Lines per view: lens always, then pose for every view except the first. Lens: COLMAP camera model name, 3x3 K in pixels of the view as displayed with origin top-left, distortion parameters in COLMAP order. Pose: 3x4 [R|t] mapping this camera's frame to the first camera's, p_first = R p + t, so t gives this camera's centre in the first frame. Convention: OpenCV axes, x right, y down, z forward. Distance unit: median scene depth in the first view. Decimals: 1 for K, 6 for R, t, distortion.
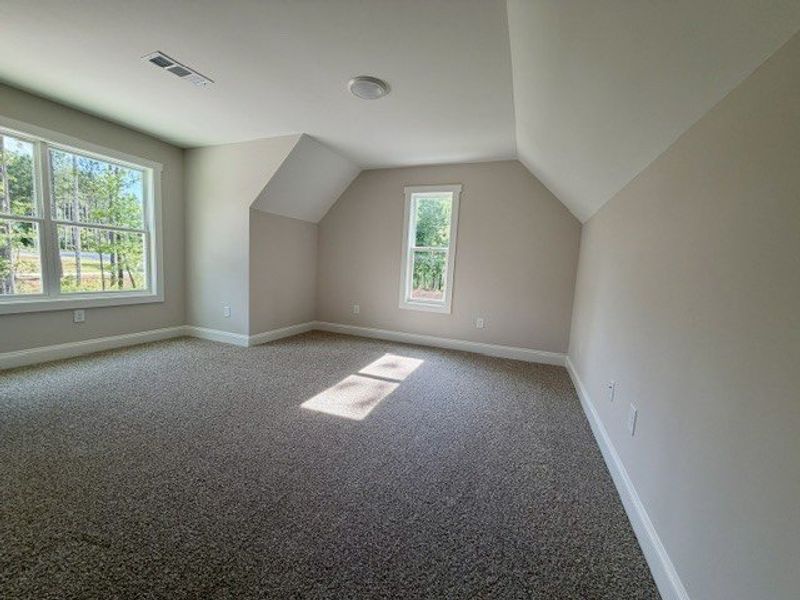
lens RADIAL K [[325.1, 0, 397.0], [0, 325.1, 301.1], [0, 0, 1]] dist [-0.001559, -0.000047]
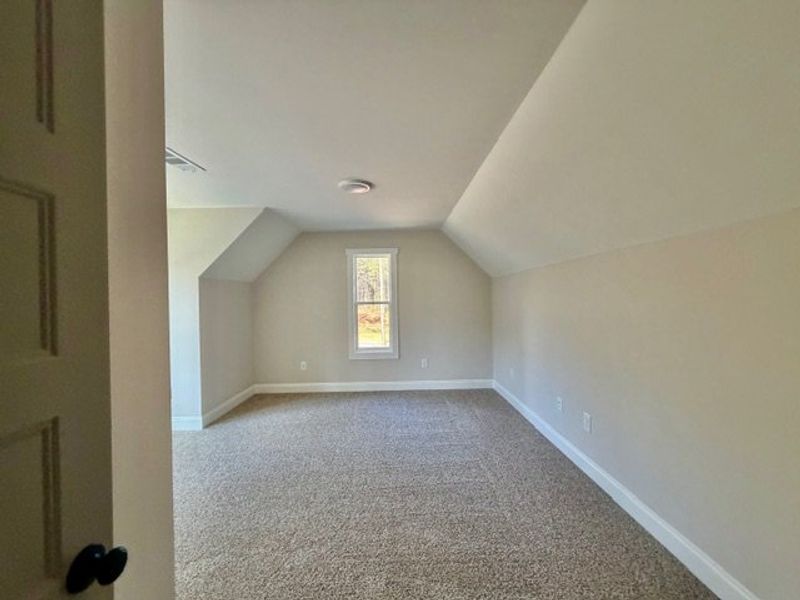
lens RADIAL K [[325.1, 0, 397.0], [0, 325.1, 301.1], [0, 0, 1]] dist [-0.001559, -0.000047]
pose [[0.922784, -0.075241, 0.377901, -0.272792], [0.110895, 0.991113, -0.073460, -0.082901], [-0.369016, 0.109695, 0.922927, -0.069517]]
